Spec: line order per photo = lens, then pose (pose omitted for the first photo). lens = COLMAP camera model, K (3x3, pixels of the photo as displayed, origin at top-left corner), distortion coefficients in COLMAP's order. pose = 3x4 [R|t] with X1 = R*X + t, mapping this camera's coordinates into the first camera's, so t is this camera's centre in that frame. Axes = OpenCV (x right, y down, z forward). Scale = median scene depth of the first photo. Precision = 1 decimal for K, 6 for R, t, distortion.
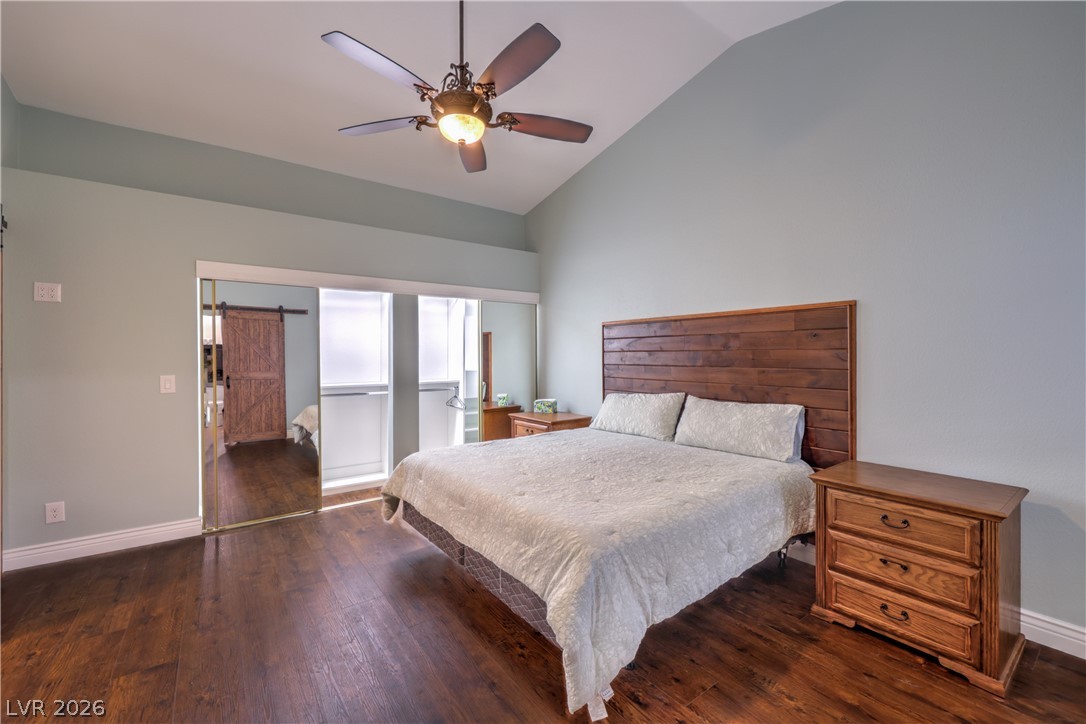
lens RADIAL K [[440.0, 0, 536.9], [0, 440.0, 367.1], [0, 0, 1]] dist [0.000017, -0.000181]
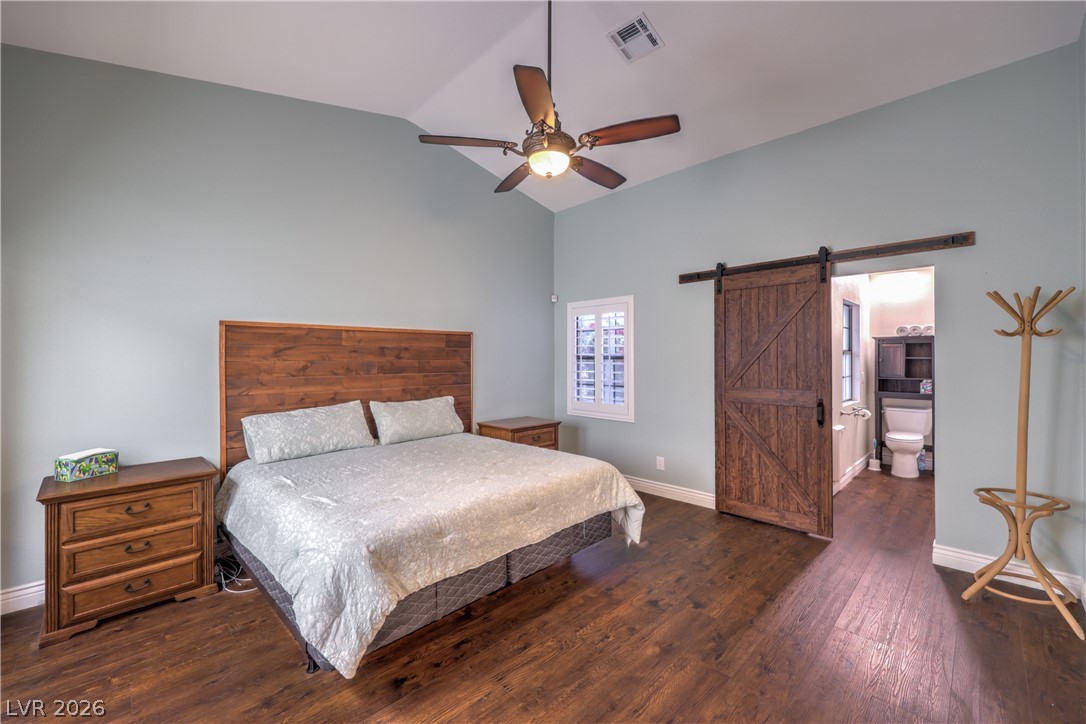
lens RADIAL K [[440.0, 0, 536.9], [0, 440.0, 367.1], [0, 0, 1]] dist [0.000017, -0.000181]
pose [[-0.138417, -0.013622, 0.990280, -0.889225], [0.033780, 0.999259, 0.018467, -0.030164], [-0.989798, 0.036007, -0.137854, 0.832929]]
